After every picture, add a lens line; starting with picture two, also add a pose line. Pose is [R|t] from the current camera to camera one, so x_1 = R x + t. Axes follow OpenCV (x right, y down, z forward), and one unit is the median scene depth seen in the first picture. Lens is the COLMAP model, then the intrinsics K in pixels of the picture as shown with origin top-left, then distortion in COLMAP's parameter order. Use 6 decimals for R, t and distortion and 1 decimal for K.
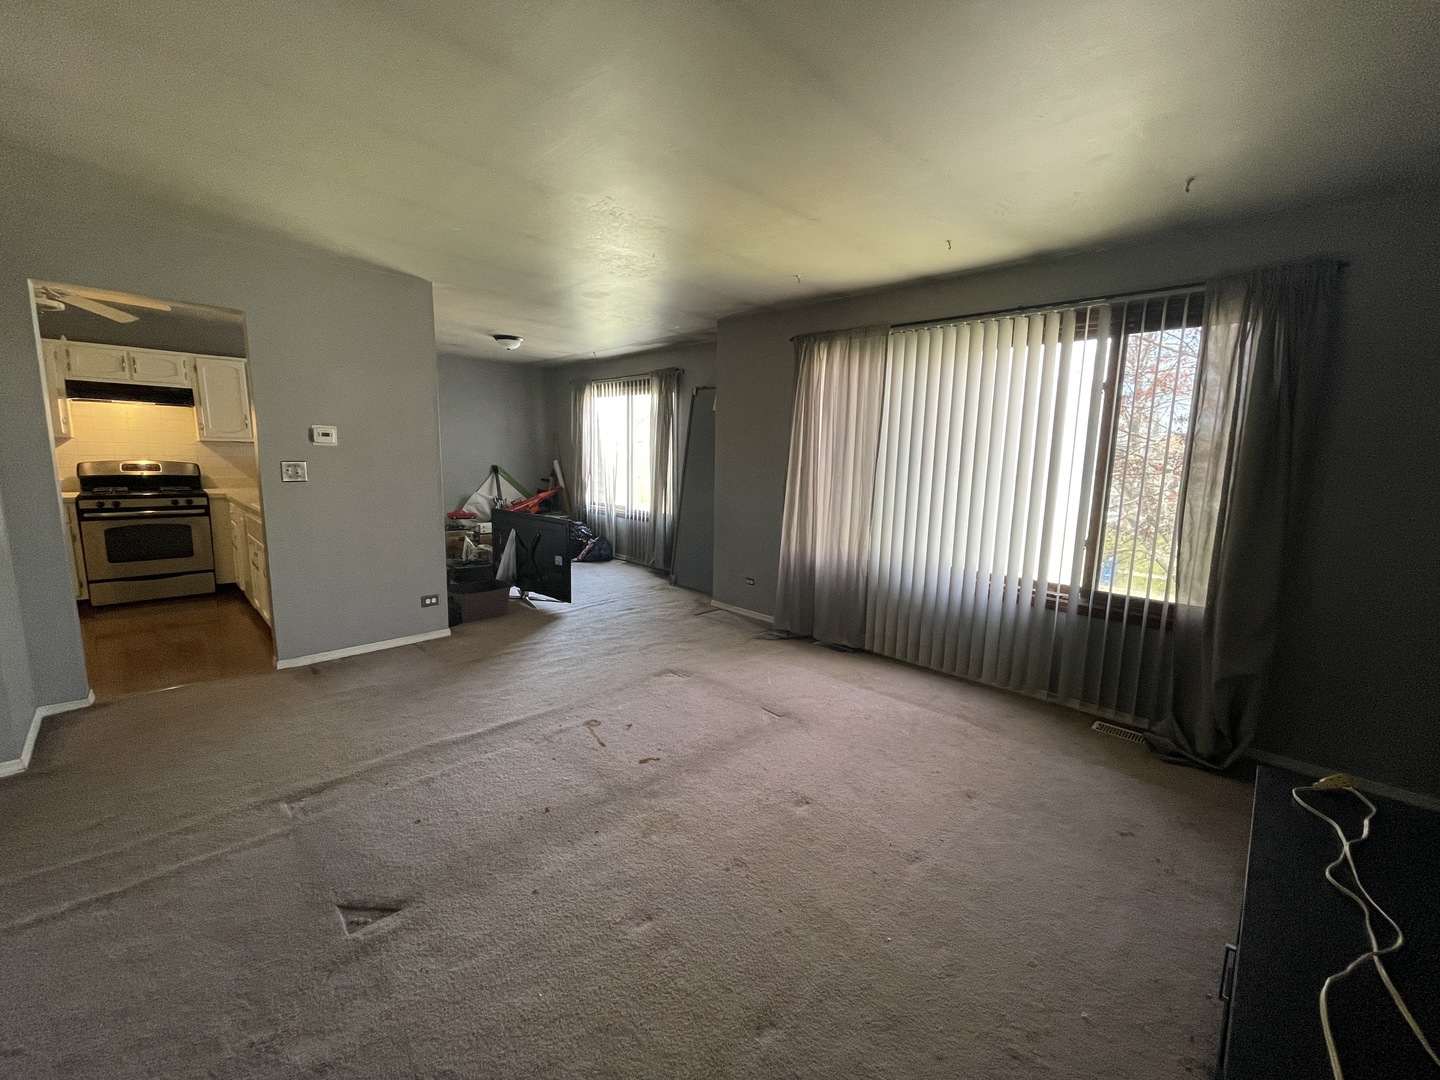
lens RADIAL K [[581.7, 0, 720.0], [0, 581.7, 540.0], [0, 0, 1]] dist [0.000673, -0.000040]
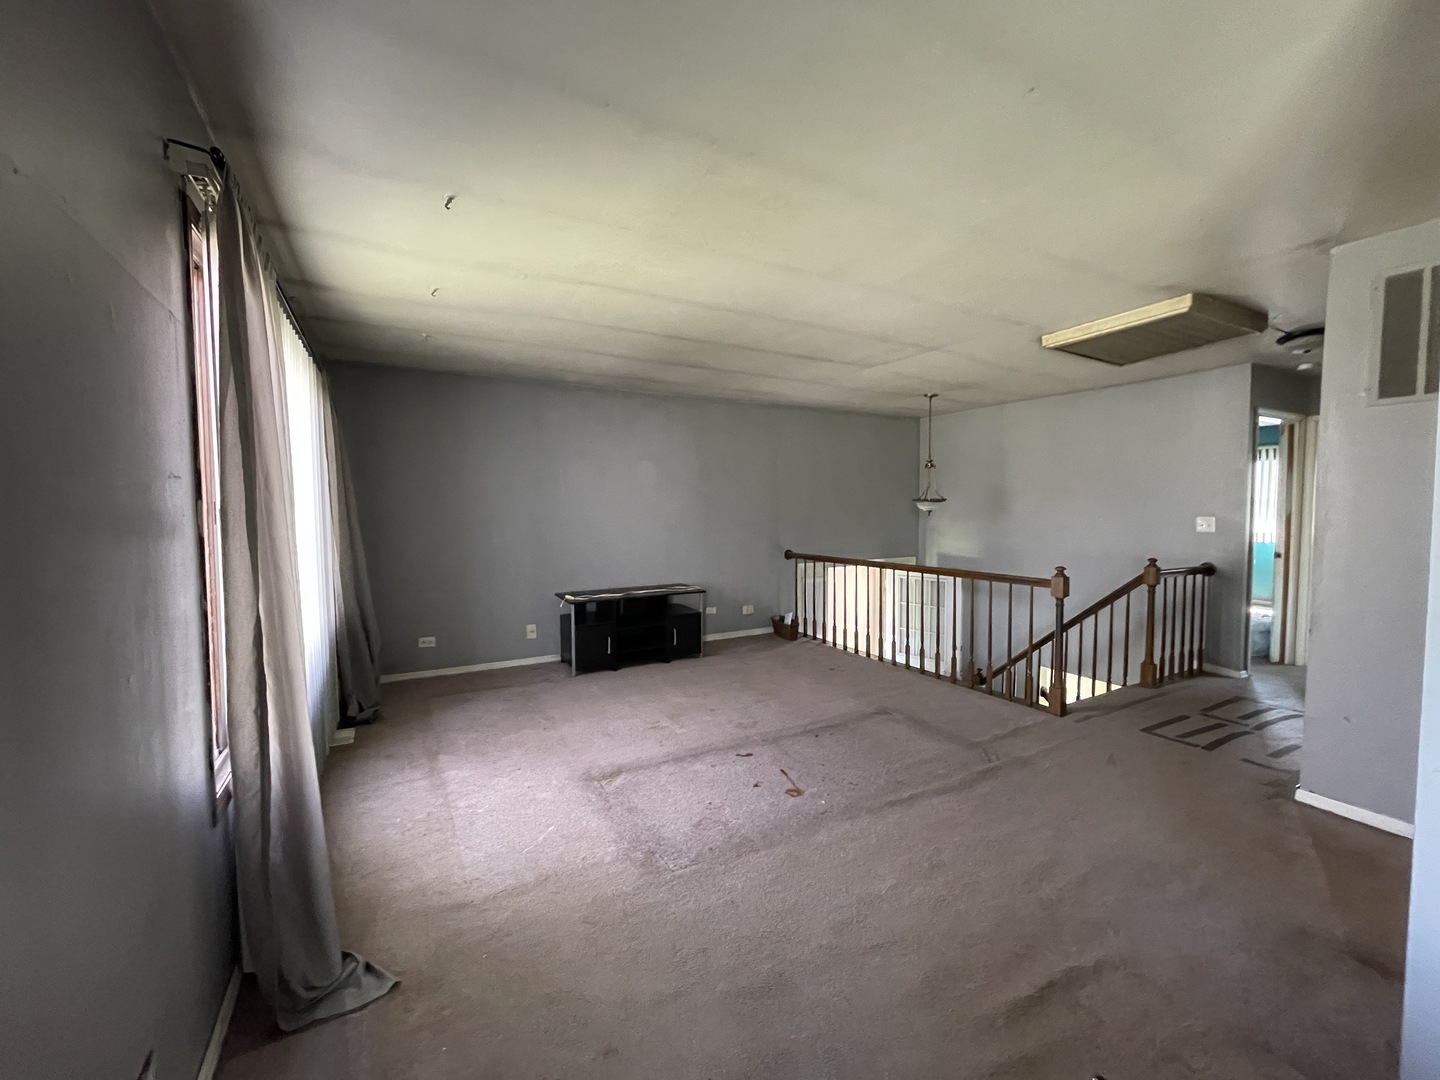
lens RADIAL K [[581.7, 0, 720.0], [0, 581.7, 540.0], [0, 0, 1]] dist [0.000673, -0.000040]
pose [[-0.960939, -0.033170, 0.274767, -0.349327], [0.024384, 0.978784, 0.203436, -0.280497], [-0.275686, 0.202190, -0.939743, 1.839624]]
